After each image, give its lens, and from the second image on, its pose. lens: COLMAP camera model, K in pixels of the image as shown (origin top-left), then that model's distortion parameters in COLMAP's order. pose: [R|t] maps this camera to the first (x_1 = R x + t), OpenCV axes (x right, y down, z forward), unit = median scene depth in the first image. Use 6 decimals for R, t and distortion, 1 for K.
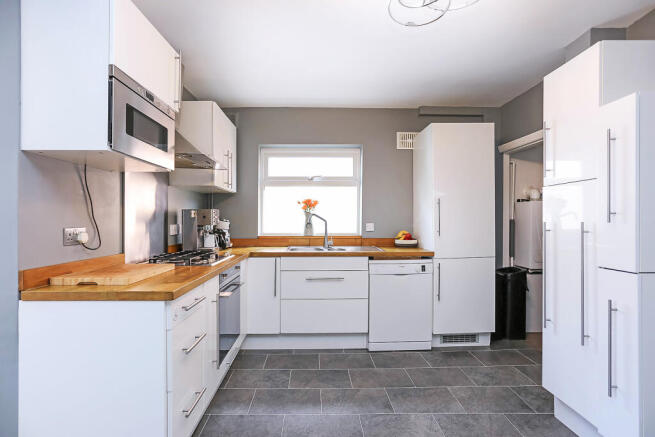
lens RADIAL K [[316.7, 0, 319.8], [0, 316.7, 220.0], [0, 0, 1]] dist [-0.063834, 0.026611]
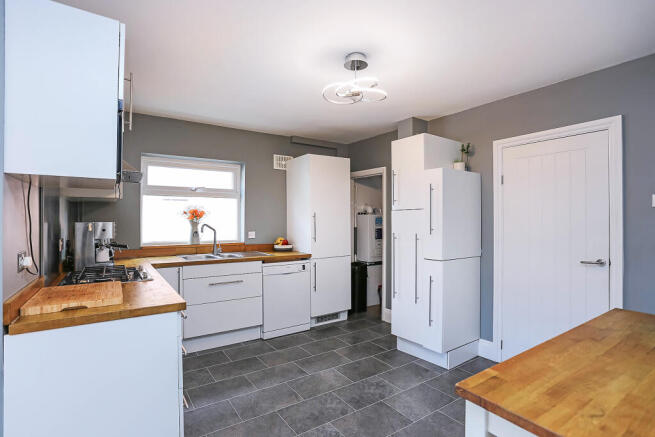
lens RADIAL K [[316.7, 0, 319.8], [0, 316.7, 220.0], [0, 0, 1]] dist [-0.063834, 0.026611]
pose [[0.847266, -0.000809, 0.531168, -0.294342], [0.001121, 0.999999, -0.000264, -0.037602], [-0.531167, 0.000819, 0.847266, -0.126689]]
